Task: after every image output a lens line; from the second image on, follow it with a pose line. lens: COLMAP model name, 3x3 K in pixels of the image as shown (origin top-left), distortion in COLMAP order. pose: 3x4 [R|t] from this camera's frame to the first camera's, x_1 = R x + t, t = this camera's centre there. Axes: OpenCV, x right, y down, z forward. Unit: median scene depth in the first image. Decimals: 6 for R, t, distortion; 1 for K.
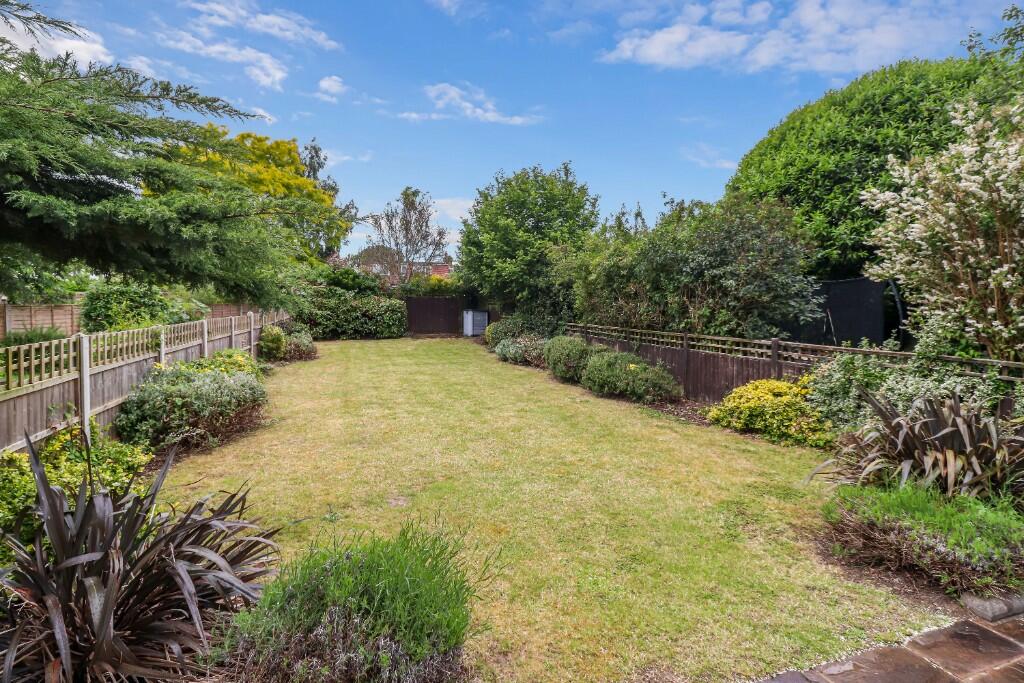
lens RADIAL K [[476.4, 0, 511.2], [0, 476.4, 337.0], [0, 0, 1]] dist [0.001004, 0.000125]
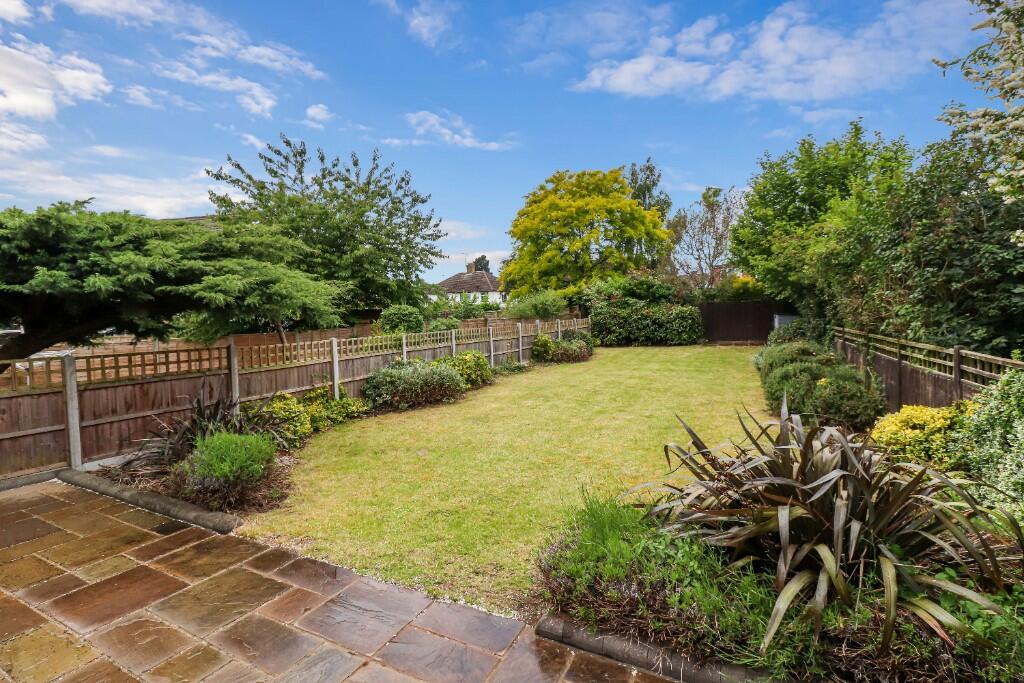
lens RADIAL K [[476.4, 0, 509.8], [0, 476.4, 342.7], [0, 0, 1]] dist [0.001004, 0.000125]
pose [[0.707846, 0.004759, -0.706351, 0.211468], [-0.008462, 0.999963, -0.001742, 0.002295], [0.706316, 0.007210, 0.707860, 0.037578]]
